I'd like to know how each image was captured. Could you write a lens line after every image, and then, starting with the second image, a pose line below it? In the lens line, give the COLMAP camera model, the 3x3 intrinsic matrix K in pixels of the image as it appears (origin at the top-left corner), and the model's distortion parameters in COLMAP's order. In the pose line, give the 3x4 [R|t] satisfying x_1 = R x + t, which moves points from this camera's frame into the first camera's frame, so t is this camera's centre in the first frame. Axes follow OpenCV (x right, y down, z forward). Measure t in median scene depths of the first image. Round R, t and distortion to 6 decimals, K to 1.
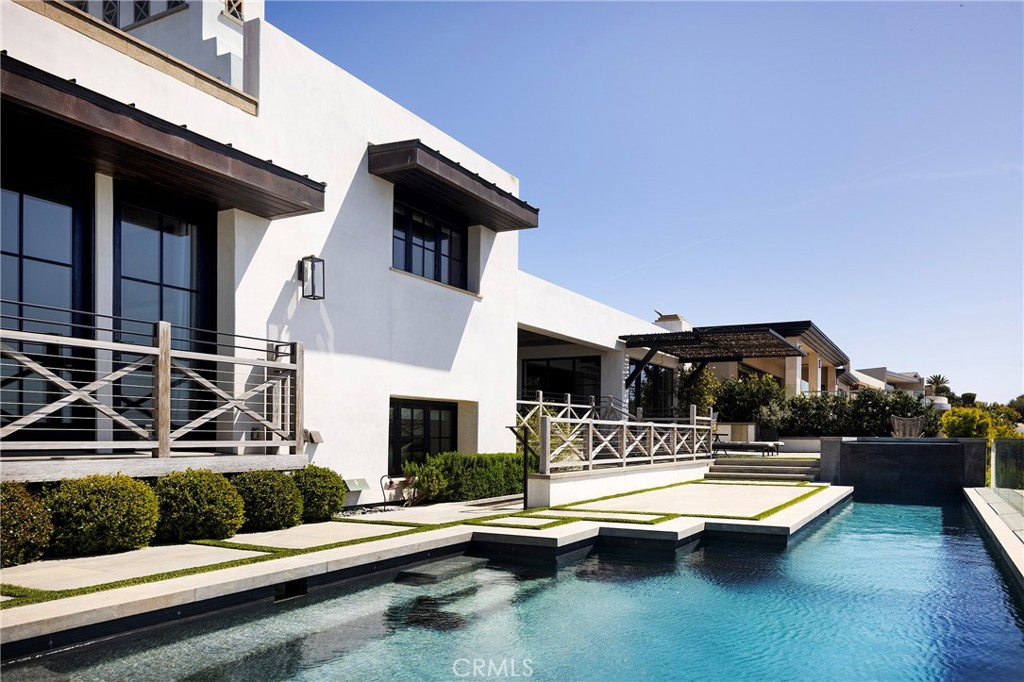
lens RADIAL K [[735.7, 0, 512.7], [0, 735.7, 442.5], [0, 0, 1]] dist [-0.004076, 0.001134]
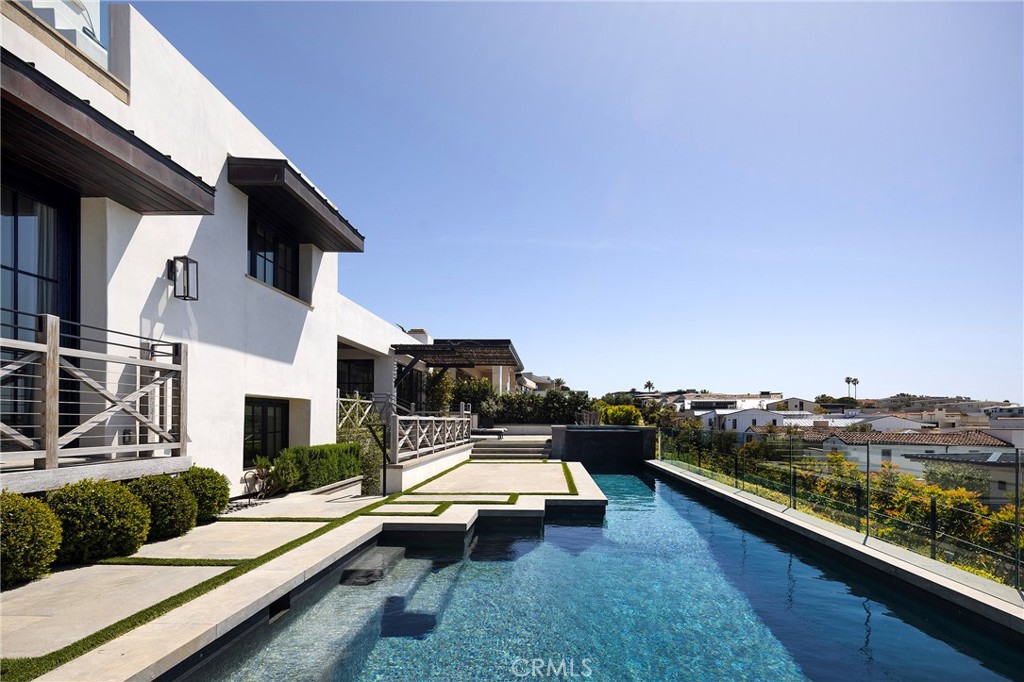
lens RADIAL K [[571.1, 0, 512.6], [0, 571.1, 419.6], [0, 0, 1]] dist [0.000280, -0.001840]
pose [[0.900724, -0.002601, 0.434384, -0.208325], [0.006794, 0.999944, -0.008100, -0.022237], [-0.434339, 0.010247, 0.900691, 0.107802]]
